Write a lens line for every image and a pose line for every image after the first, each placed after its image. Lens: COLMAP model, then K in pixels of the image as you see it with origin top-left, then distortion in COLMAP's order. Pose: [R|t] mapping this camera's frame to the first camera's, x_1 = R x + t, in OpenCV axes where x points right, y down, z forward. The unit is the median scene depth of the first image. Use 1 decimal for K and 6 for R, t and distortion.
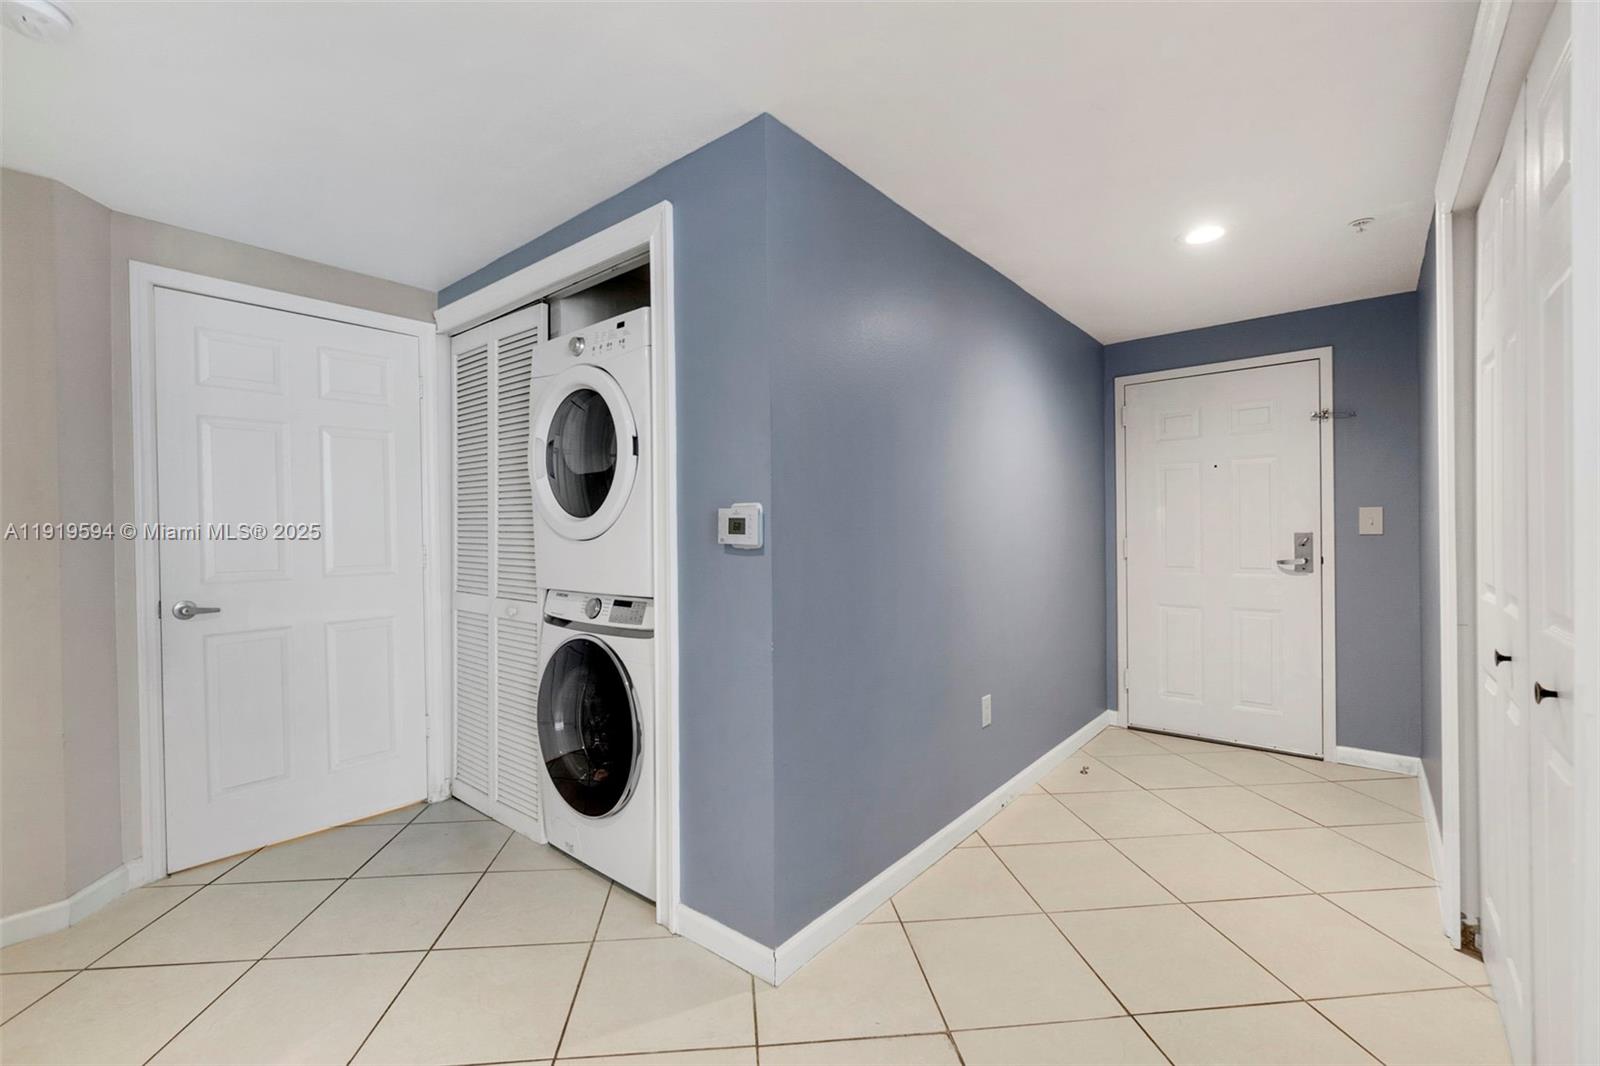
lens RADIAL K [[684.7, 0, 798.3], [0, 684.7, 528.9], [0, 0, 1]] dist [0.001251, -0.000362]
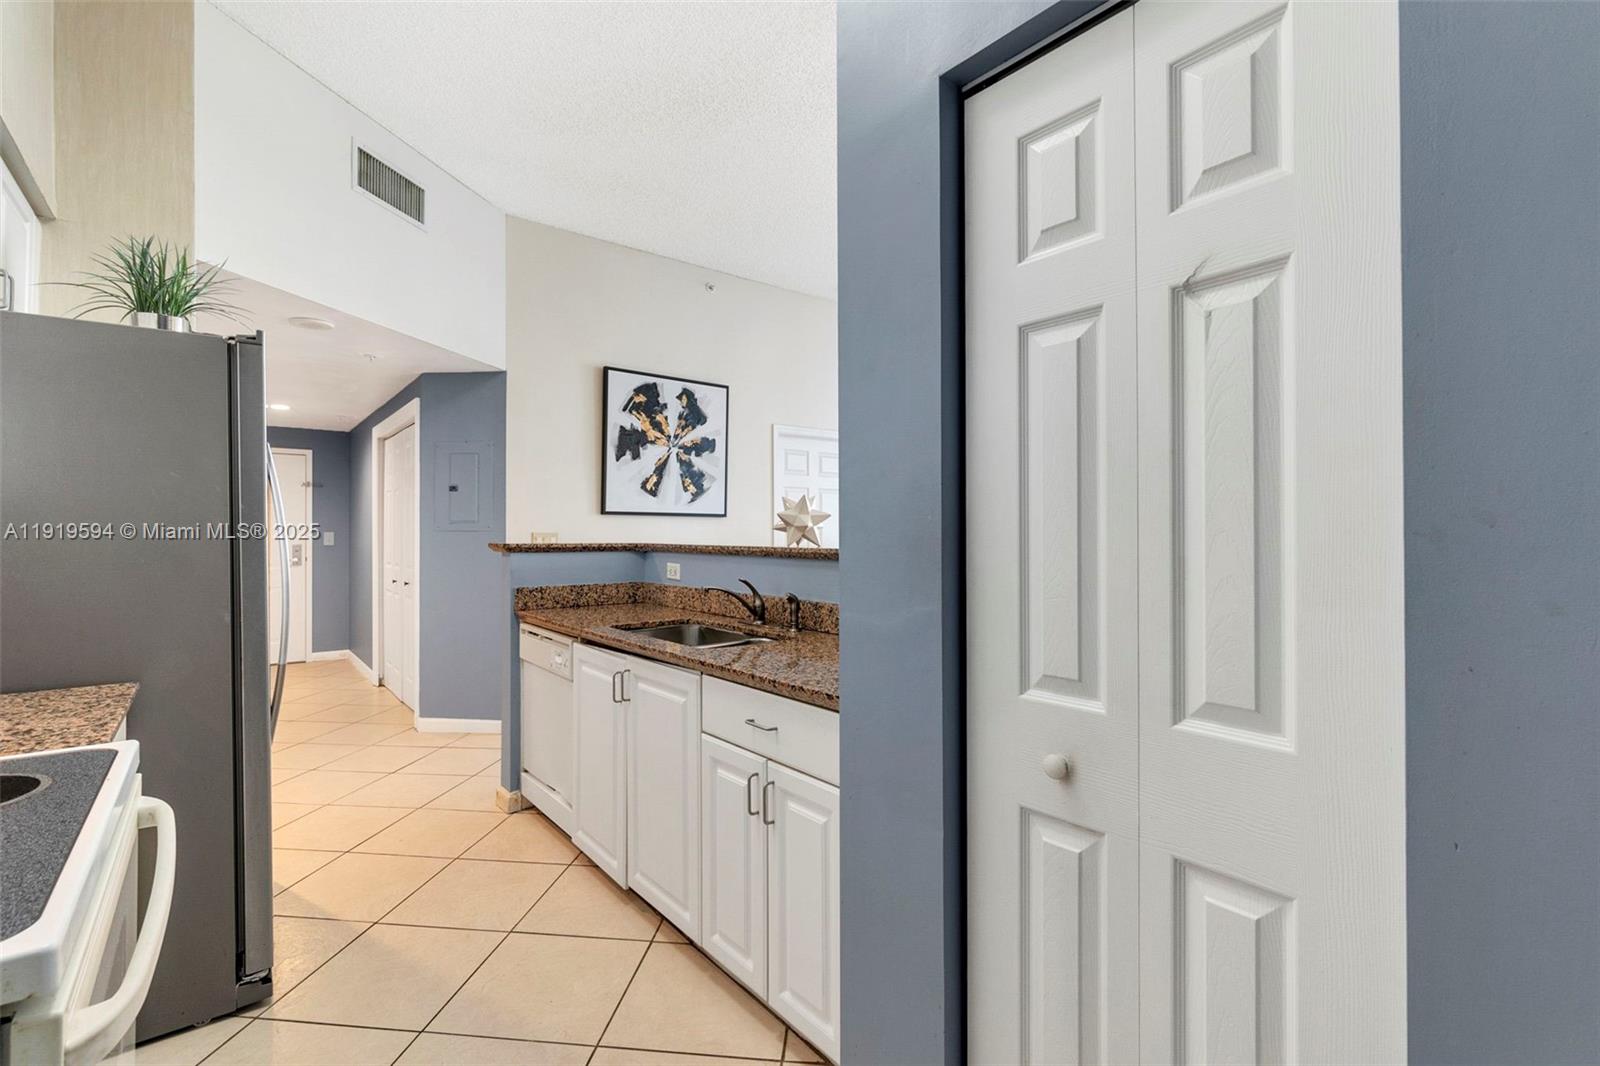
lens RADIAL K [[684.7, 0, 799.4], [0, 684.7, 535.6], [0, 0, 1]] dist [0.001251, -0.000362]
pose [[0.184037, 0.009126, 0.982877, -0.896028], [-0.001436, 0.999958, -0.009016, -0.005064], [-0.982918, 0.000248, 0.184043, -0.738971]]
